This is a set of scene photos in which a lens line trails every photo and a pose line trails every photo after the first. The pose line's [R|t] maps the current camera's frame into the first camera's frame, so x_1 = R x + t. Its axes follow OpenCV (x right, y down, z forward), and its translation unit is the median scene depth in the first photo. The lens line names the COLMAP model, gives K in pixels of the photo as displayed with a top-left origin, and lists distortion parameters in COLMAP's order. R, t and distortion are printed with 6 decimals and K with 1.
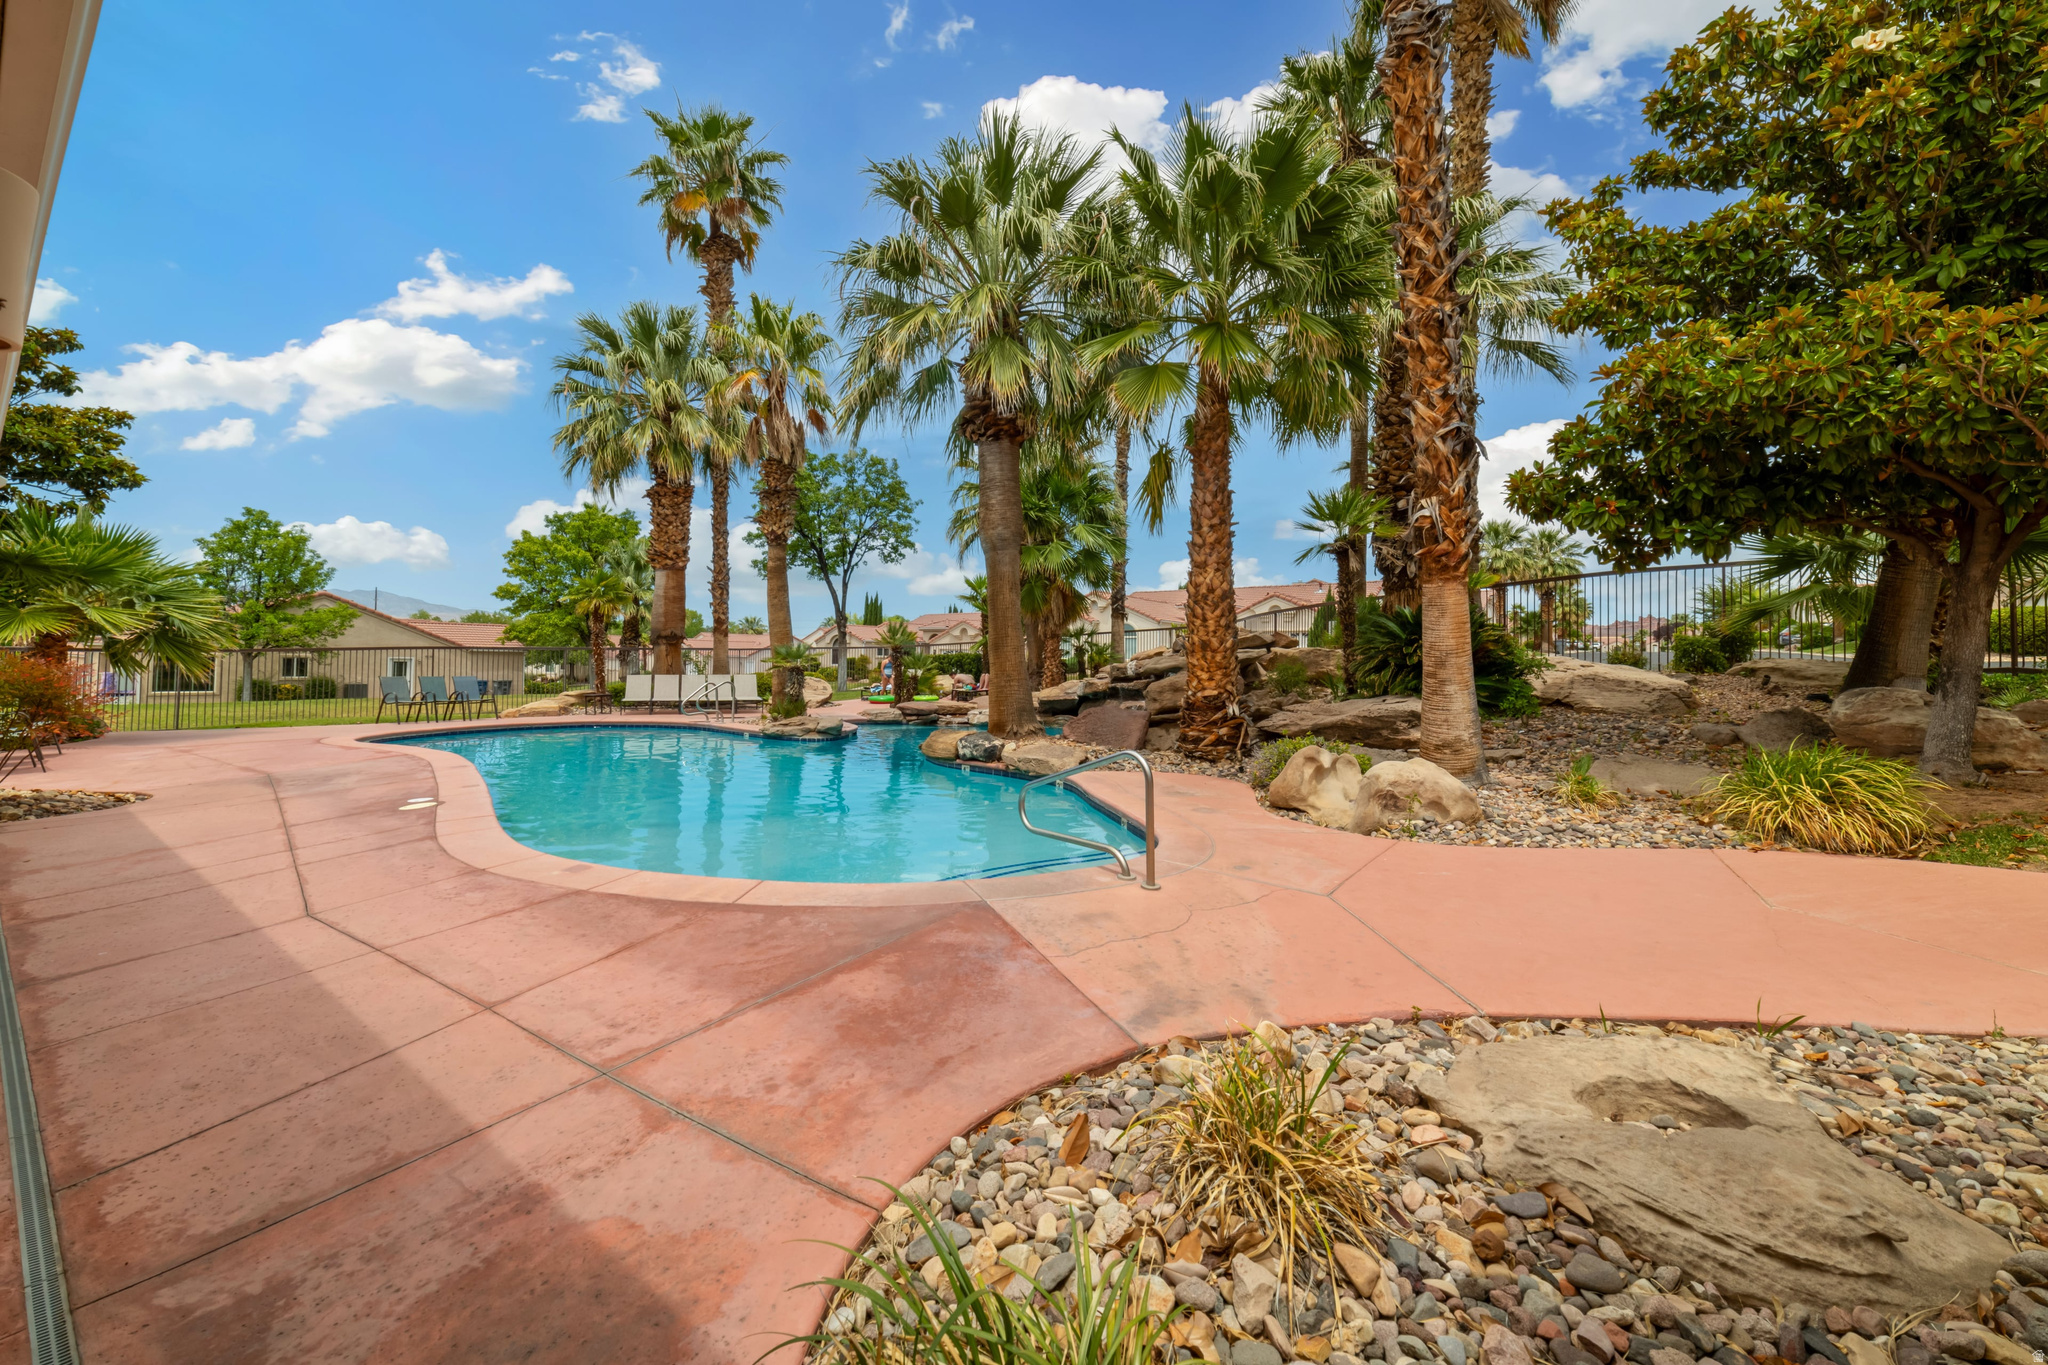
lens RADIAL K [[791.8, 0, 1034.9], [0, 791.8, 686.3], [0, 0, 1]] dist [-0.002390, 0.000314]
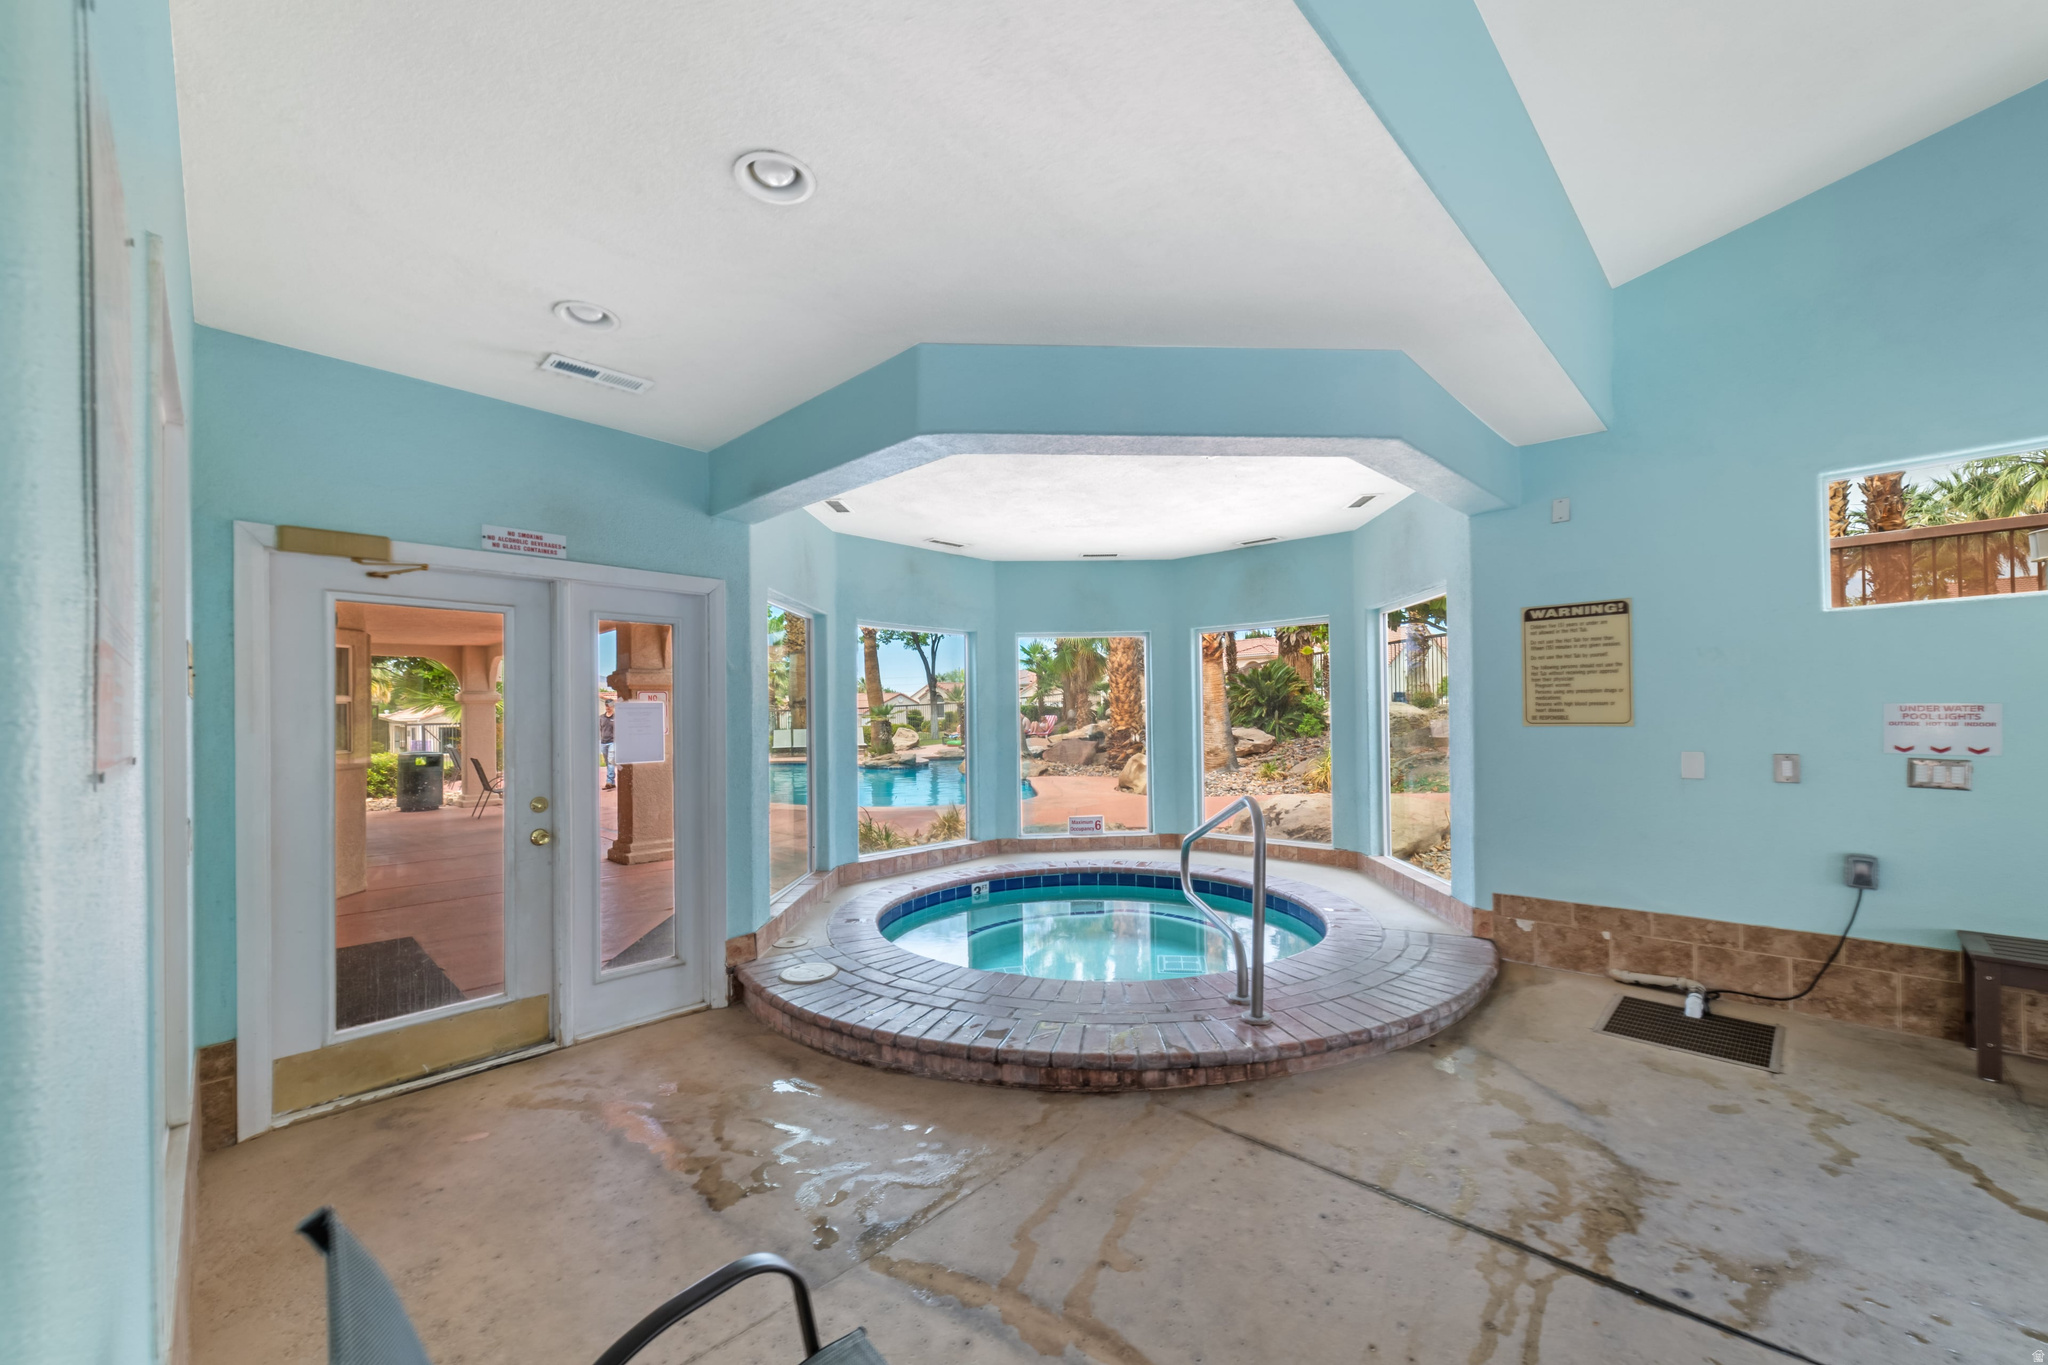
lens RADIAL K [[801.2, 0, 1024.3], [0, 801.2, 706.7], [0, 0, 1]] dist [0.014121, 0.000211]
pose [[0.987851, -0.031536, -0.152168, 0.140560], [0.026044, 0.998940, -0.037951, 0.010987], [0.153204, 0.033527, 0.987626, -0.338712]]
